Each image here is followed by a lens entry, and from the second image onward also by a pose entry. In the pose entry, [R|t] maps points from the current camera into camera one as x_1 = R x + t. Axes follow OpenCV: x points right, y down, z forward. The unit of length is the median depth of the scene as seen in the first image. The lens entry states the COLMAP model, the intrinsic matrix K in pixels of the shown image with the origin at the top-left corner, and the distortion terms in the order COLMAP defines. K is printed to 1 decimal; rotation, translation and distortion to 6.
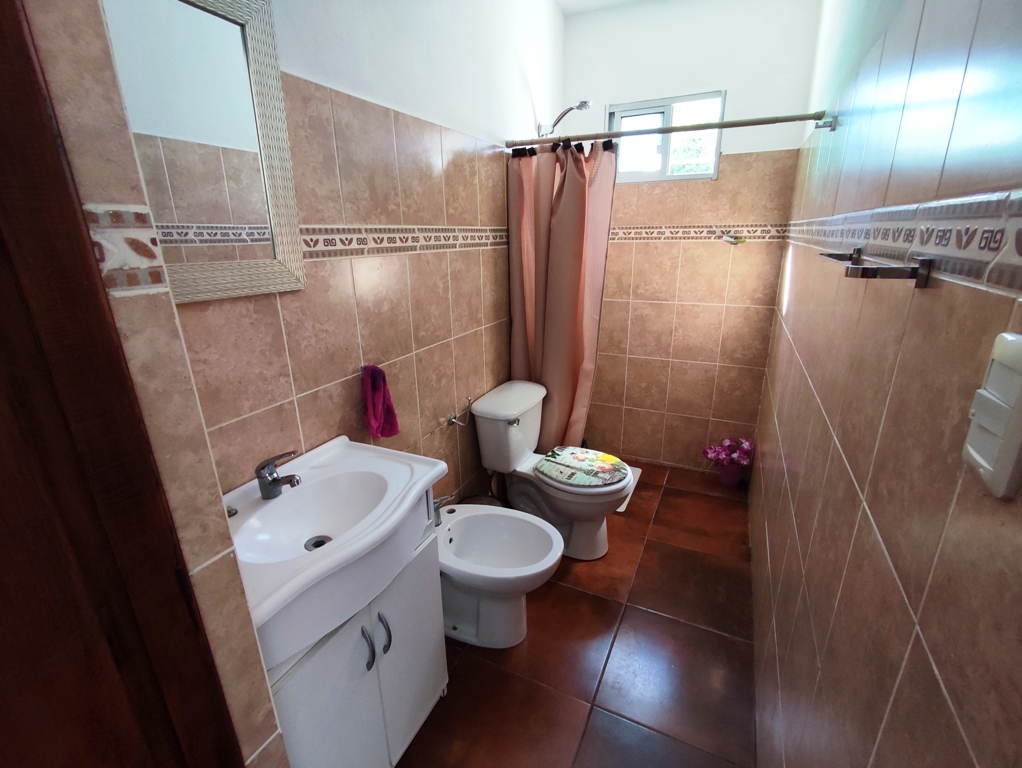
lens RADIAL K [[465.5, 0, 514.1], [0, 465.5, 387.1], [0, 0, 1]] dist [-0.002919, -0.001770]
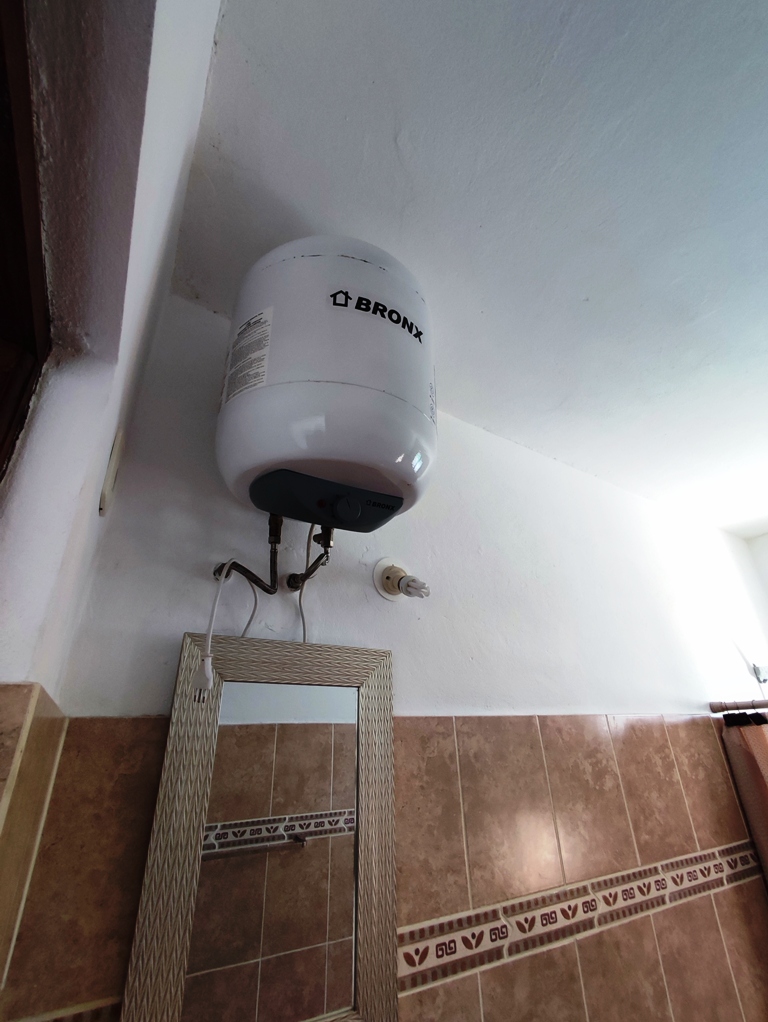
lens RADIAL K [[465.5, 0, 375.5], [0, 465.5, 515.7], [0, 0, 1]] dist [-0.002919, -0.001770]
pose [[0.814456, -0.256681, -0.520361, 0.011972], [-0.173641, 0.747900, -0.640698, -0.223655], [0.553633, 0.612177, 0.564562, 0.139114]]
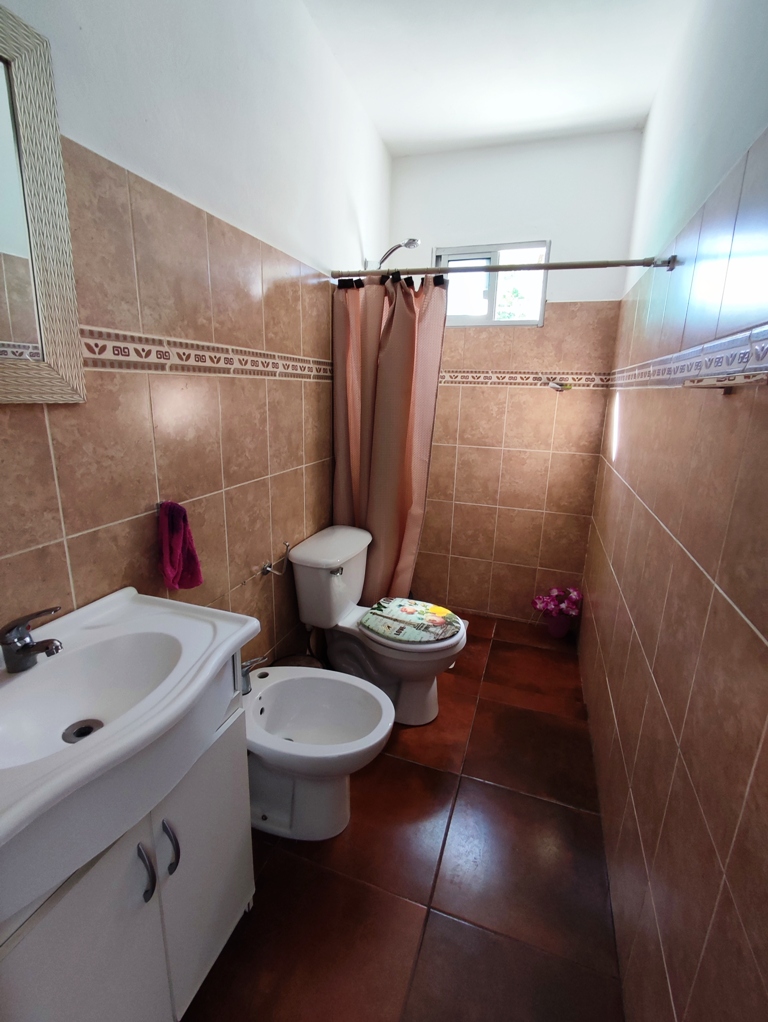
lens RADIAL K [[465.5, 0, 382.7], [0, 465.5, 505.9], [0, 0, 1]] dist [-0.002919, -0.001770]
pose [[0.993849, 0.013507, 0.109913, -0.013960], [-0.006046, 0.997671, -0.067939, 0.011204], [-0.110575, 0.066857, 0.991617, 0.099310]]
